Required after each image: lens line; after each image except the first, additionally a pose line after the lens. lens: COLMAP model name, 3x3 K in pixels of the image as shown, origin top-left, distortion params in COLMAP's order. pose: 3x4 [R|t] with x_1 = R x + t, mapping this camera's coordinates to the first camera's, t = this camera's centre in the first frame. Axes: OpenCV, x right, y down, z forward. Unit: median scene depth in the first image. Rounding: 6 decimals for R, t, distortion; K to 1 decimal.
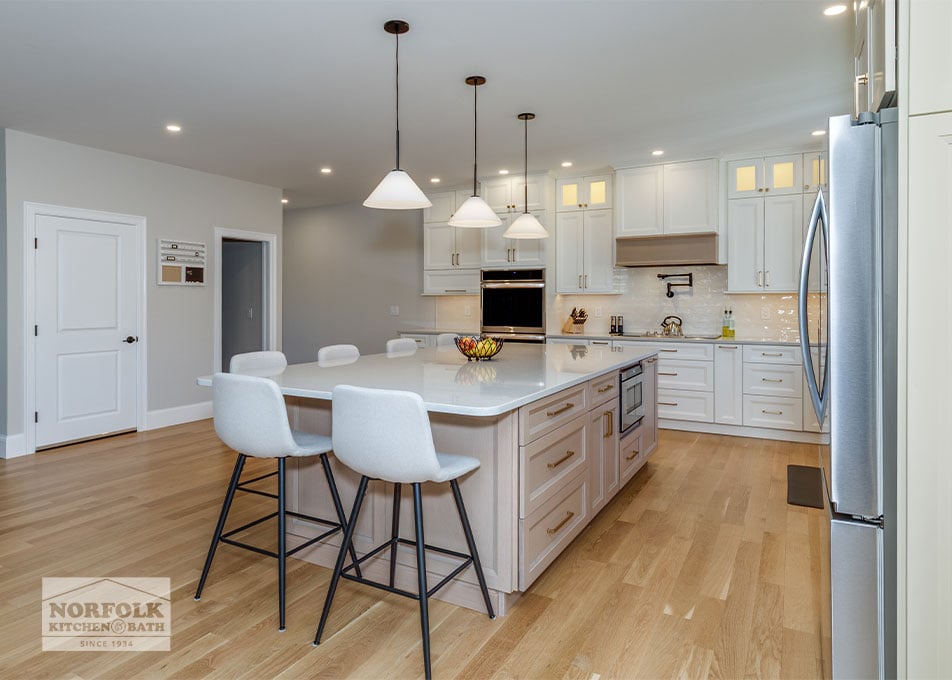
lens RADIAL K [[648.6, 0, 344.0], [0, 648.6, 302.2], [0, 0, 1]] dist [0.025428, -0.012545]
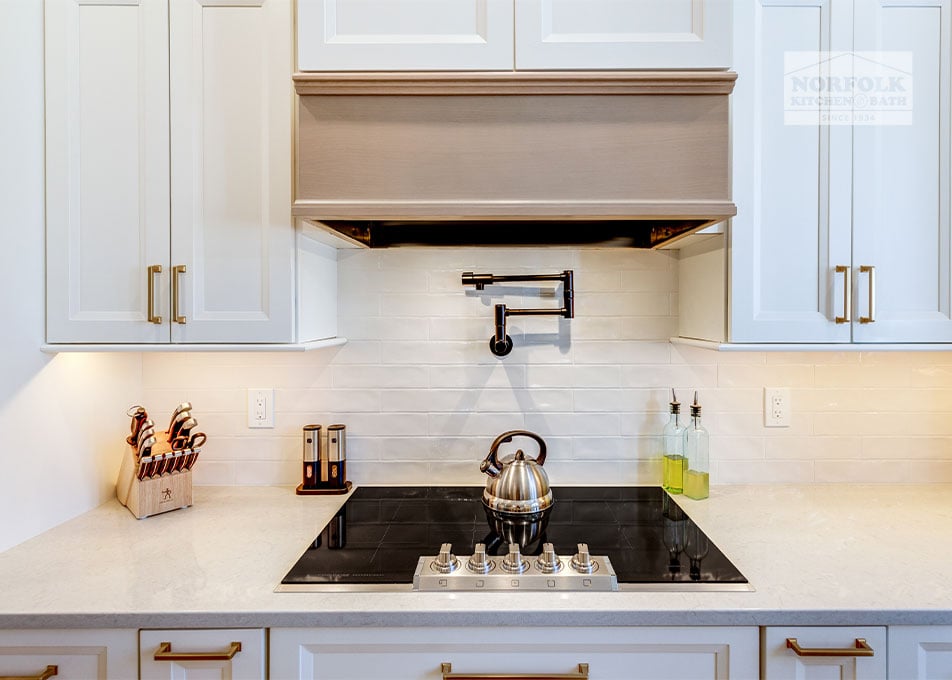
lens RADIAL K [[609.4, 0, 511.1], [0, 609.4, 317.8], [0, 0, 1]] dist [0.002321, 0.003024]
pose [[0.818144, -0.002660, 0.575008, 0.354550], [0.000728, 0.999993, 0.003590, -0.025016], [-0.575013, -0.002519, 0.818140, 0.788380]]
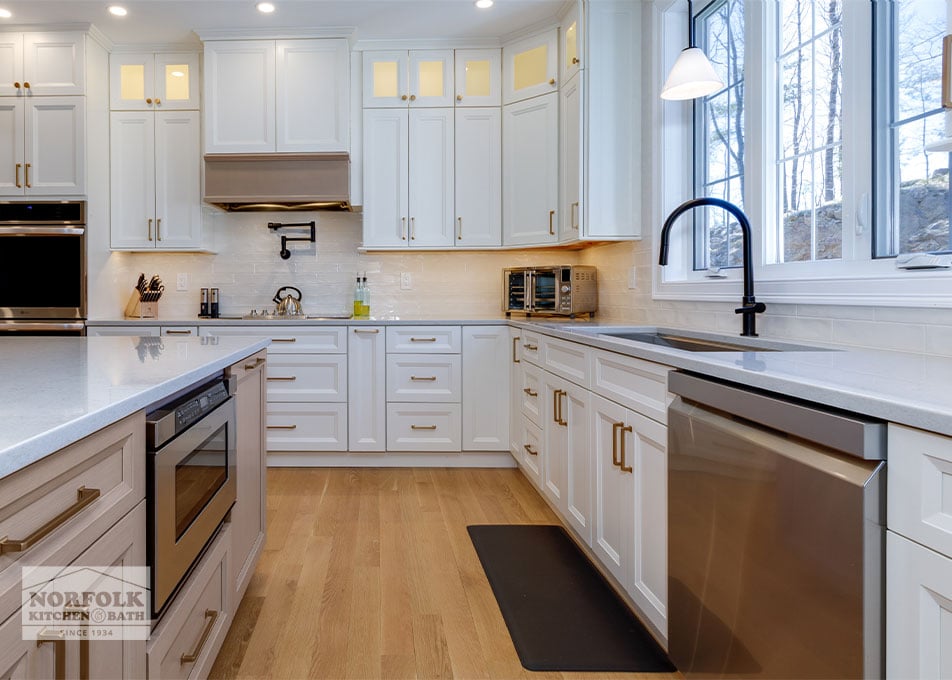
lens RADIAL K [[708.0, 0, 361.1], [0, 708.0, 291.7], [0, 0, 1]] dist [0.008425, -0.007909]
pose [[0.838838, -0.001771, 0.544378, 0.178601], [0.002790, 0.999996, -0.001045, 0.026986], [-0.544374, 0.002396, 0.838839, 0.365666]]
